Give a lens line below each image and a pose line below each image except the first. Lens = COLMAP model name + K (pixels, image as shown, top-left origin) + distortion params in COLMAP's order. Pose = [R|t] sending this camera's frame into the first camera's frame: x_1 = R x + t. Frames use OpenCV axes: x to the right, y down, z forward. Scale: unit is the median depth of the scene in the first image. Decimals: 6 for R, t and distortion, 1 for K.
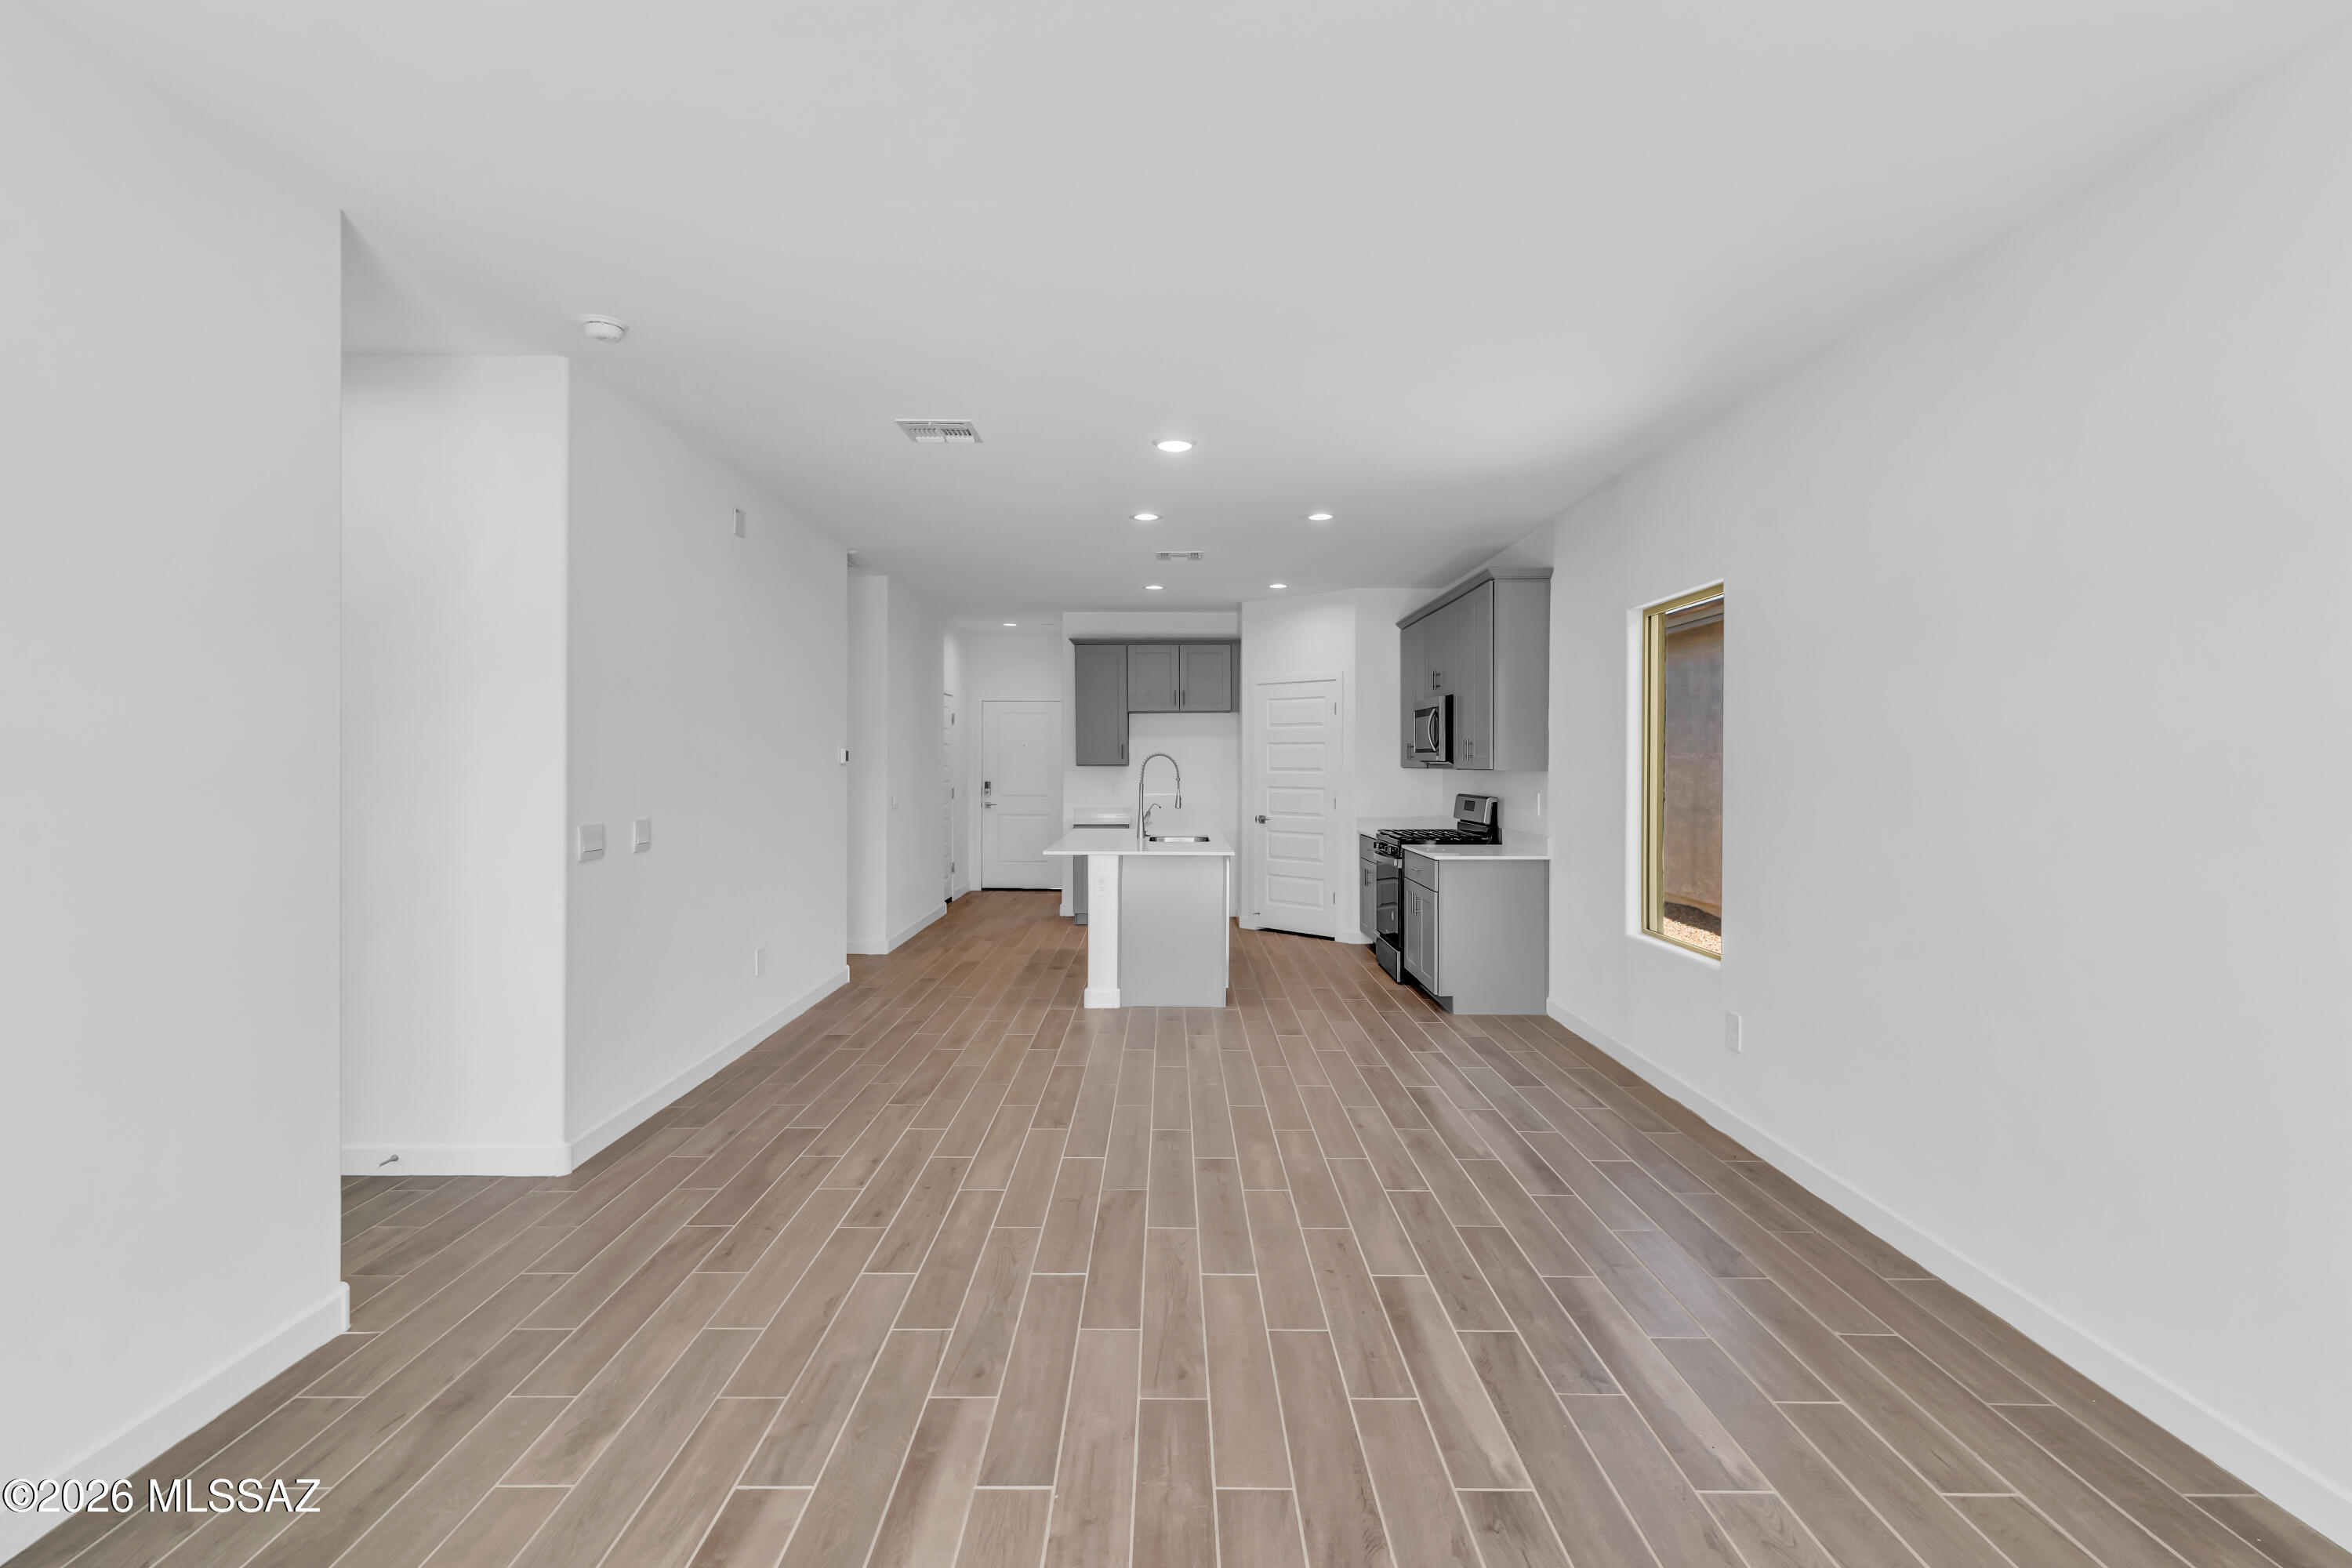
lens RADIAL K [[1118.2, 0, 1173.3], [0, 1118.2, 764.4], [0, 0, 1]] dist [0.001542, 0.000606]
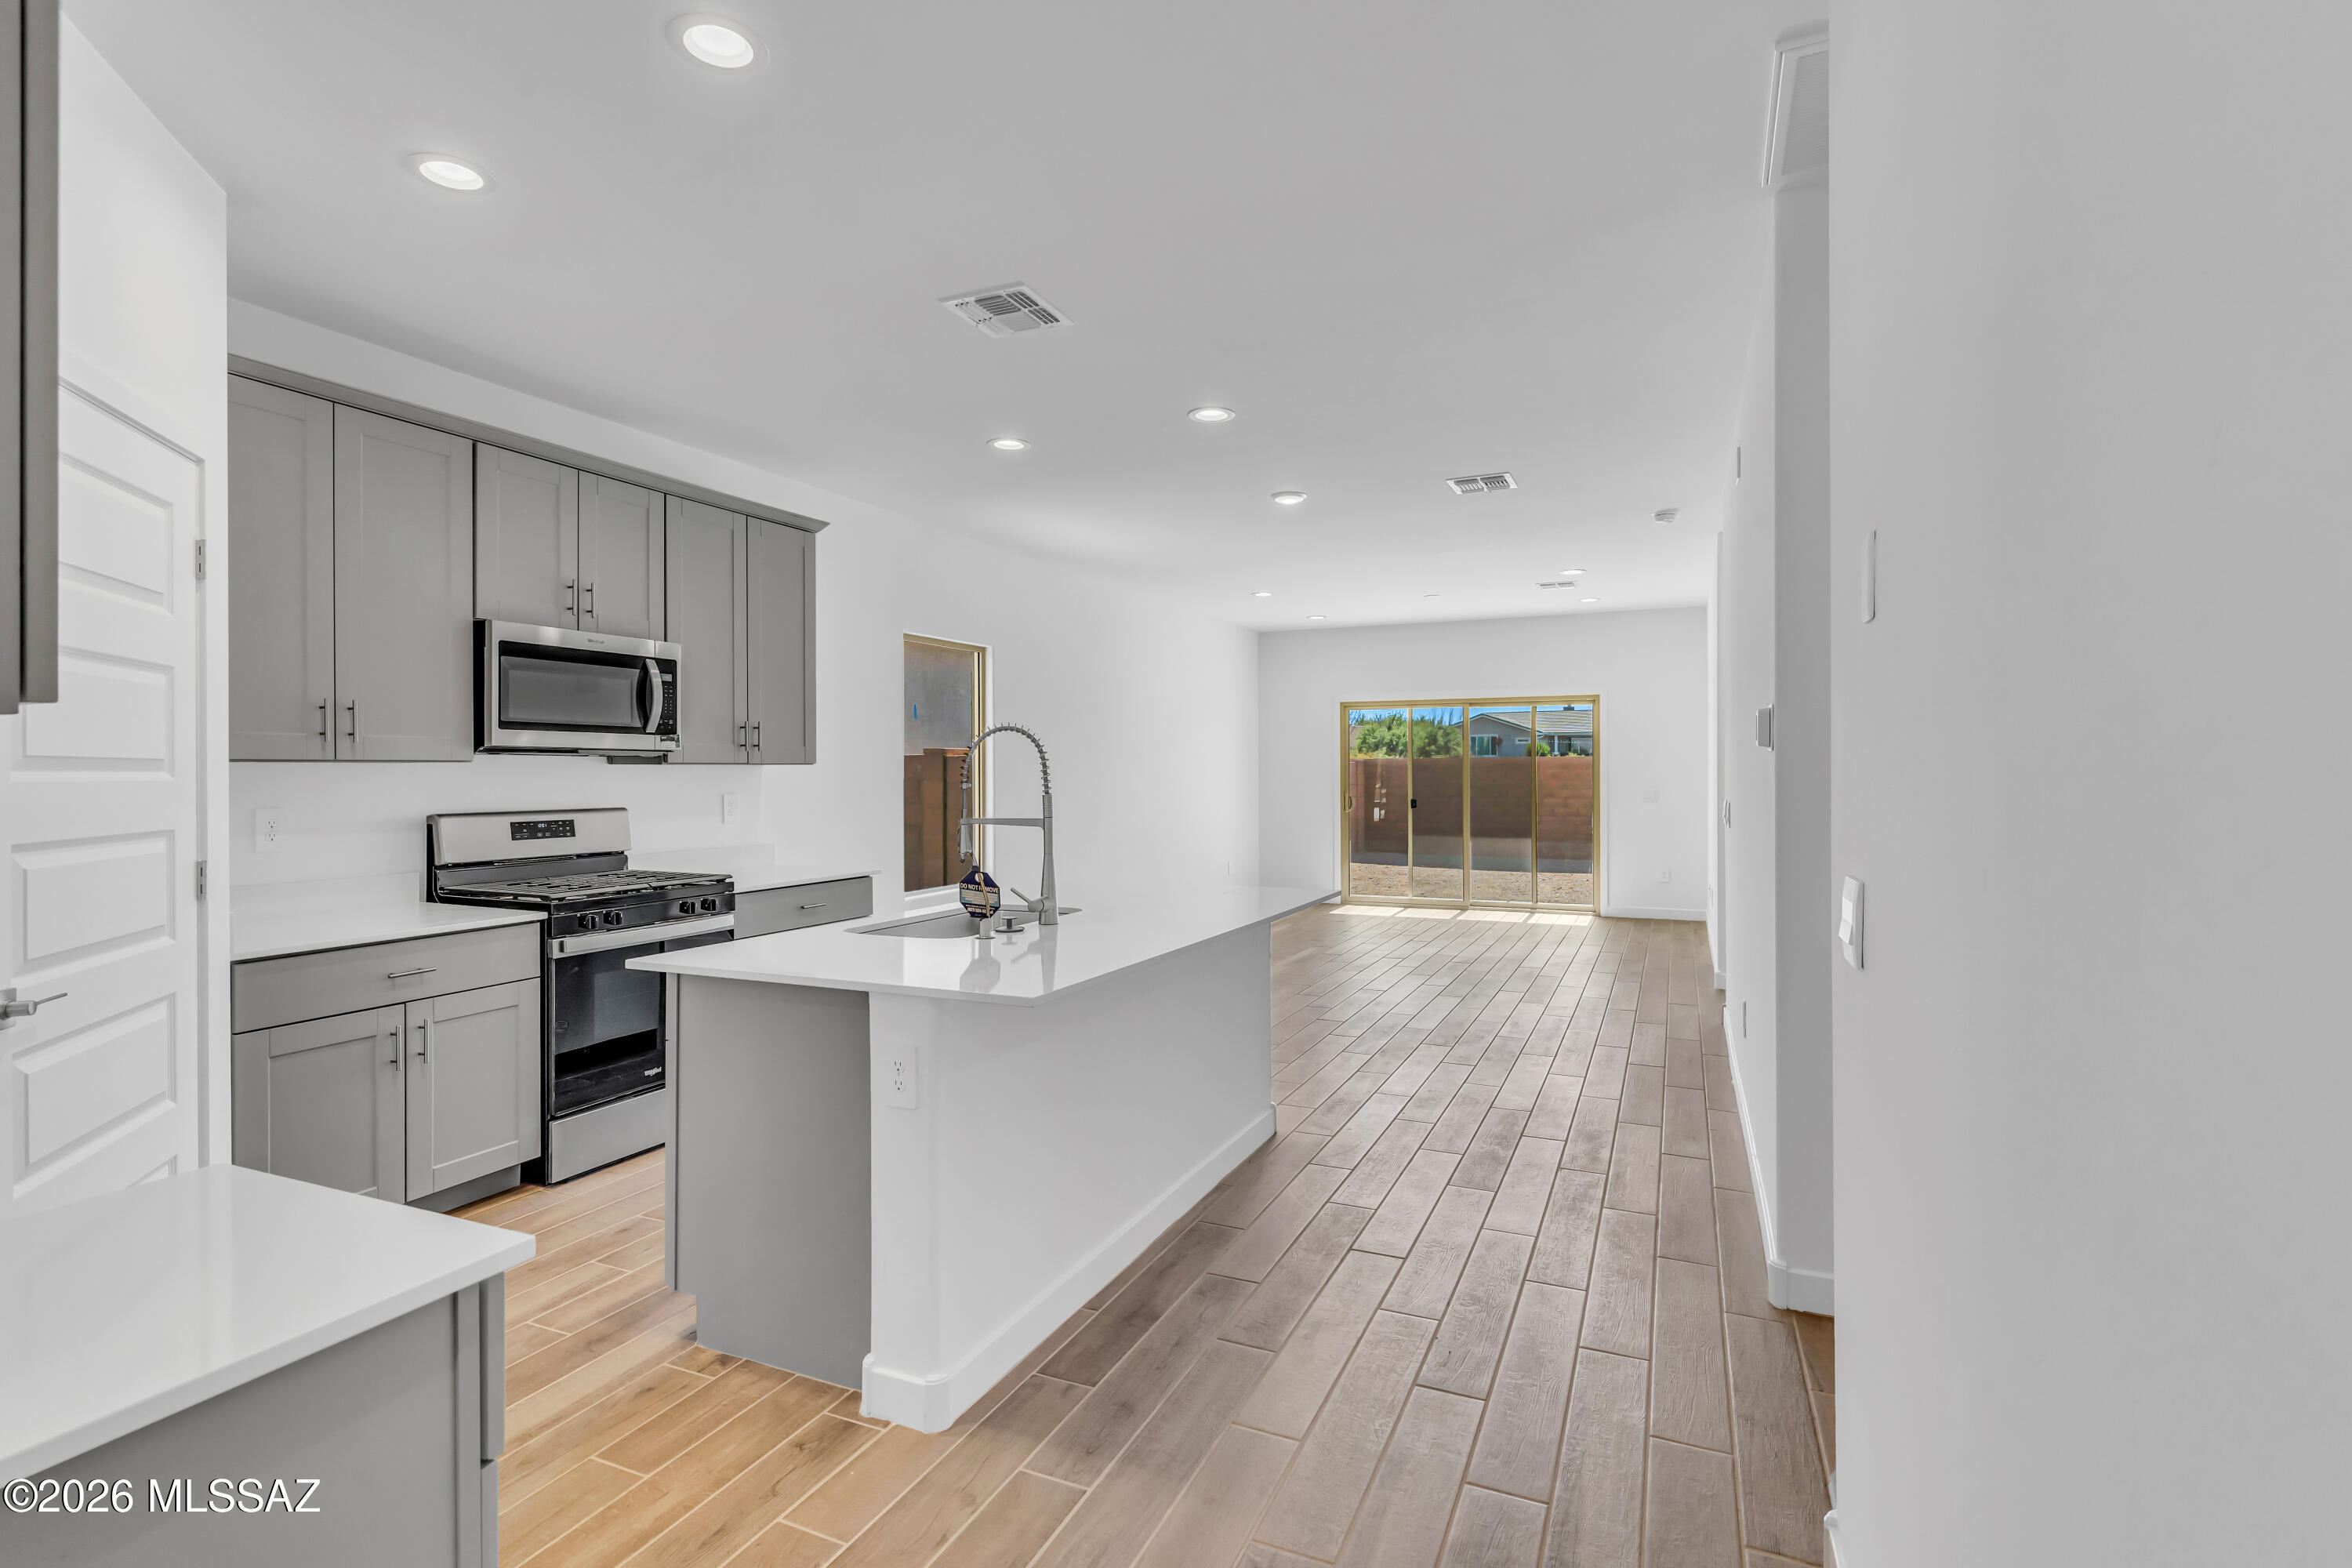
lens RADIAL K [[1135.8, 0, 1175.2], [0, 1135.8, 772.4], [0, 0, 1]] dist [0.002882, 0.000959]
pose [[-0.912427, 0.000335, 0.409240, -0.214795], [0.002052, 0.999991, 0.003756, 0.005844], [-0.409235, 0.004267, -0.912419, 1.171684]]
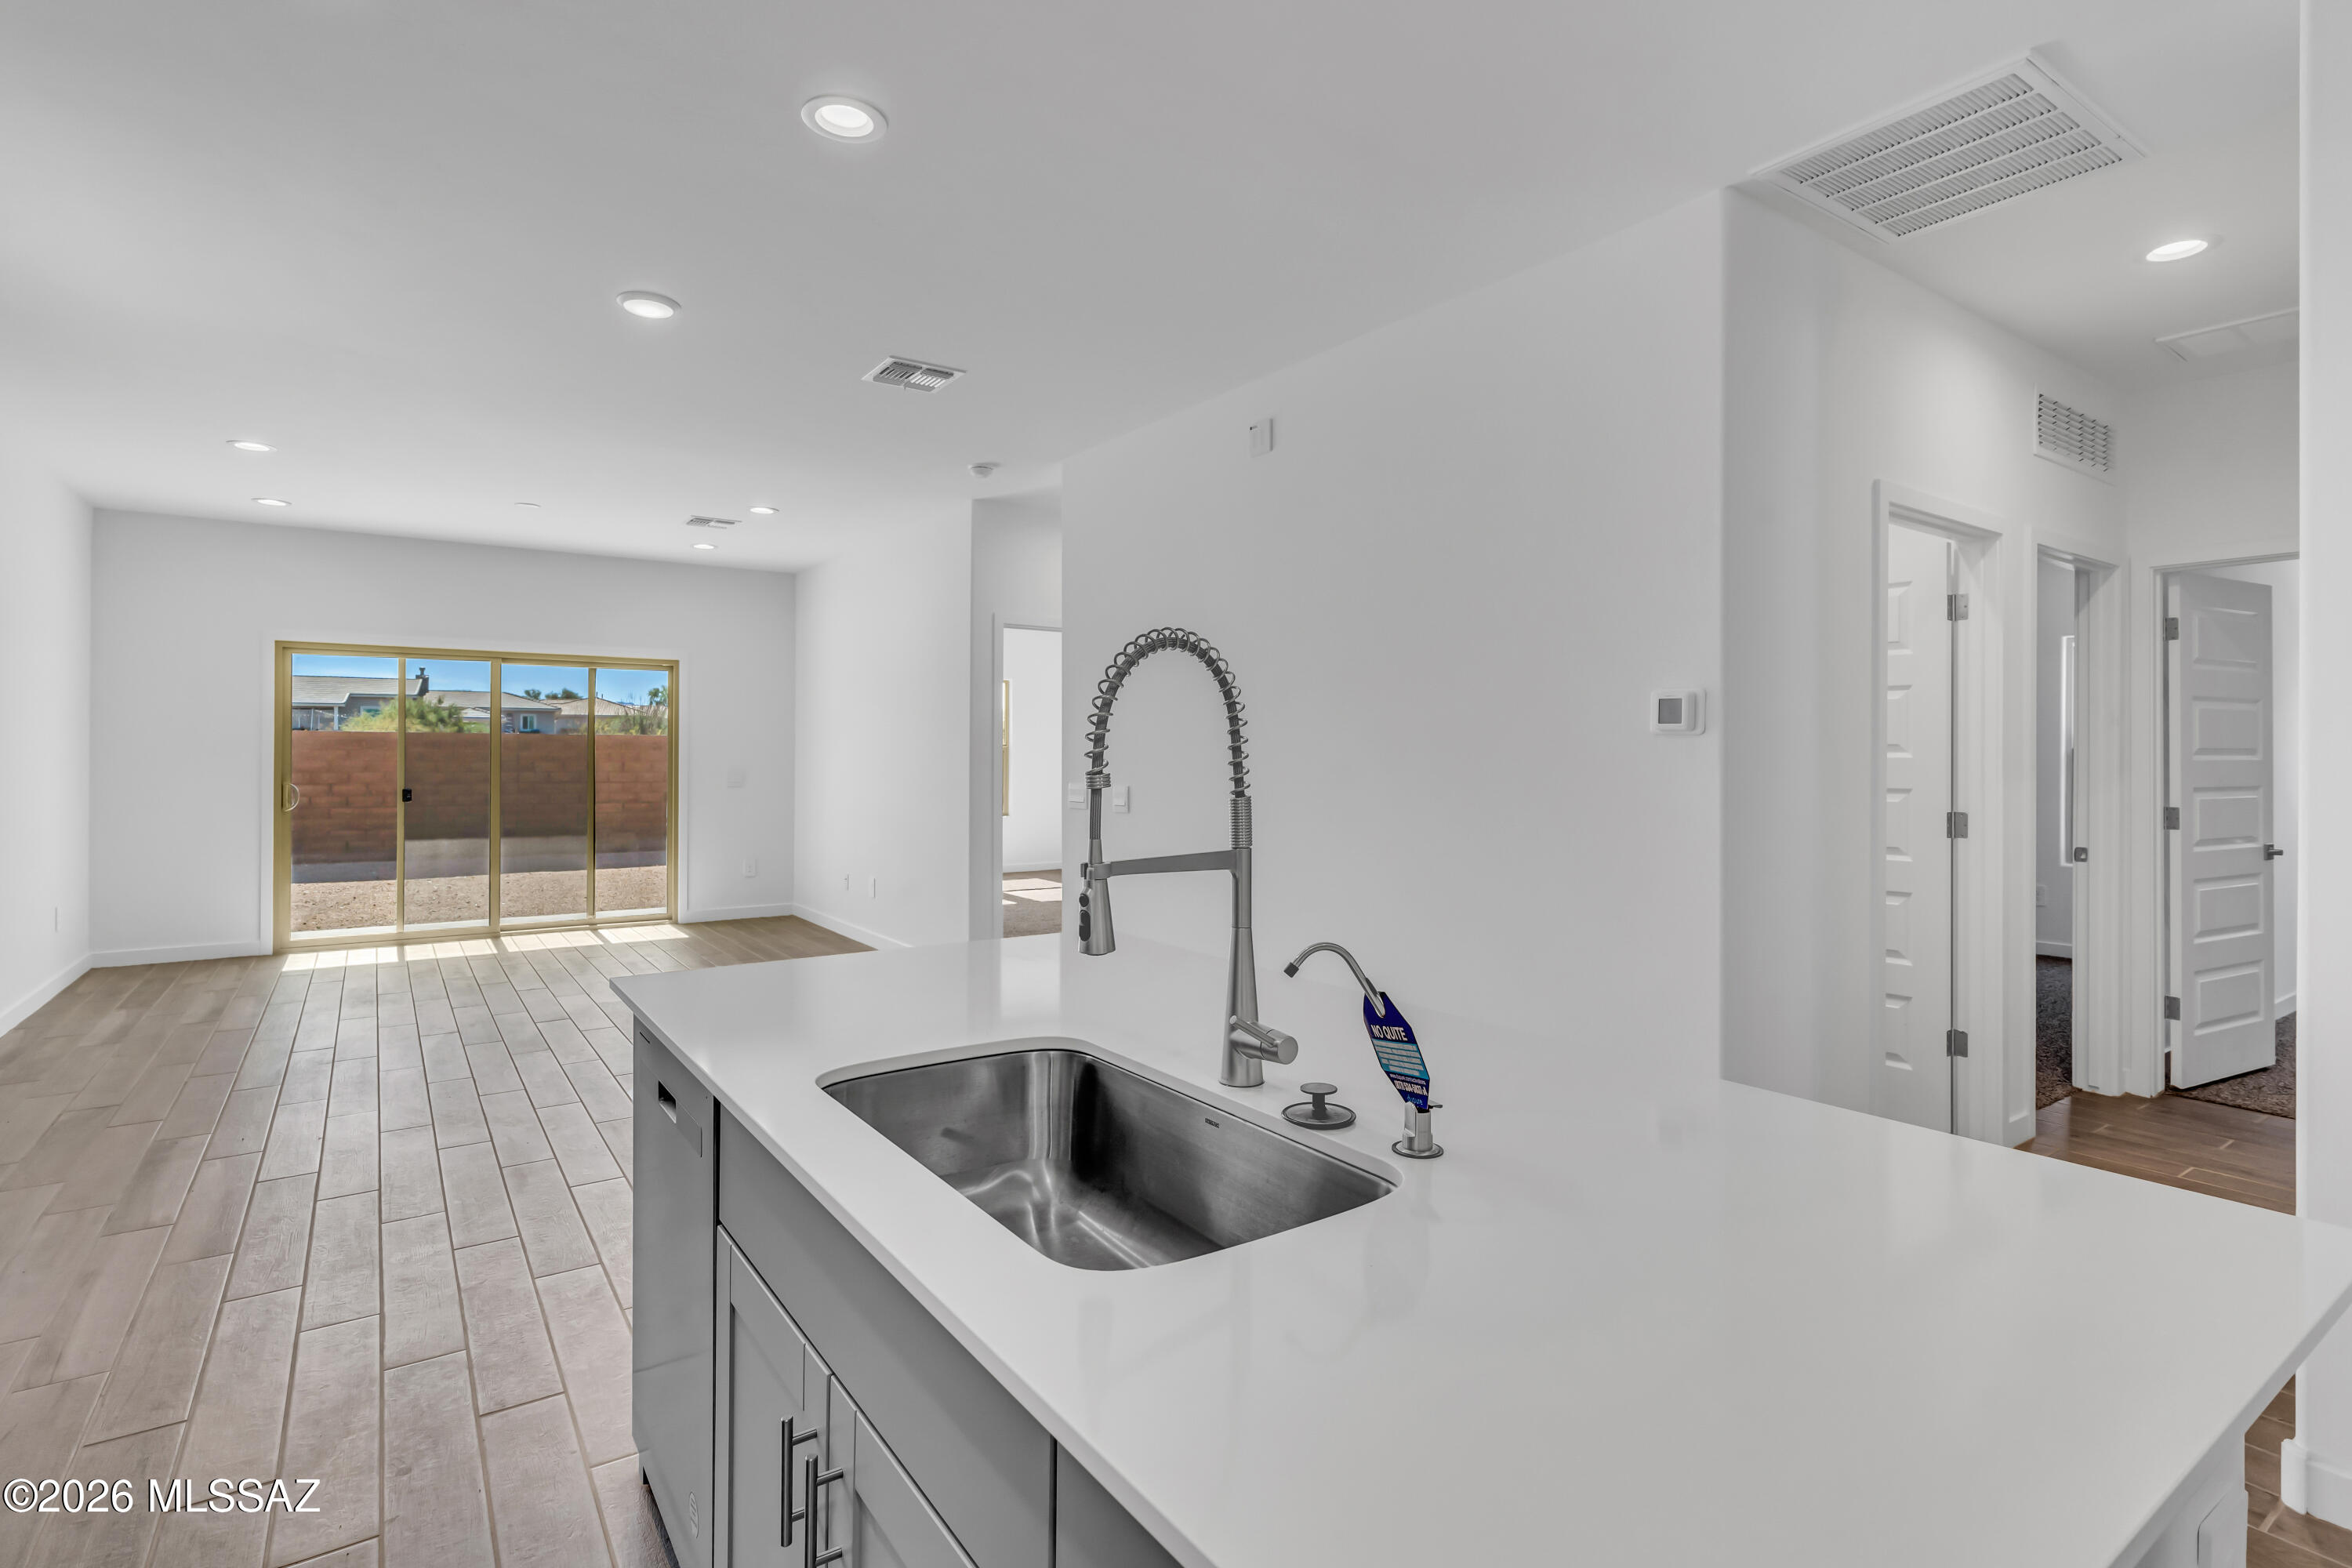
lens RADIAL K [[1135.8, 0, 1175.2], [0, 1135.8, 772.4], [0, 0, 1]] dist [0.002882, 0.000959]
pose [[-0.811937, 0.003838, -0.583732, 0.080953], [-0.007993, 0.999812, 0.017691, 0.007500], [0.583690, 0.019030, -0.811753, 0.985787]]
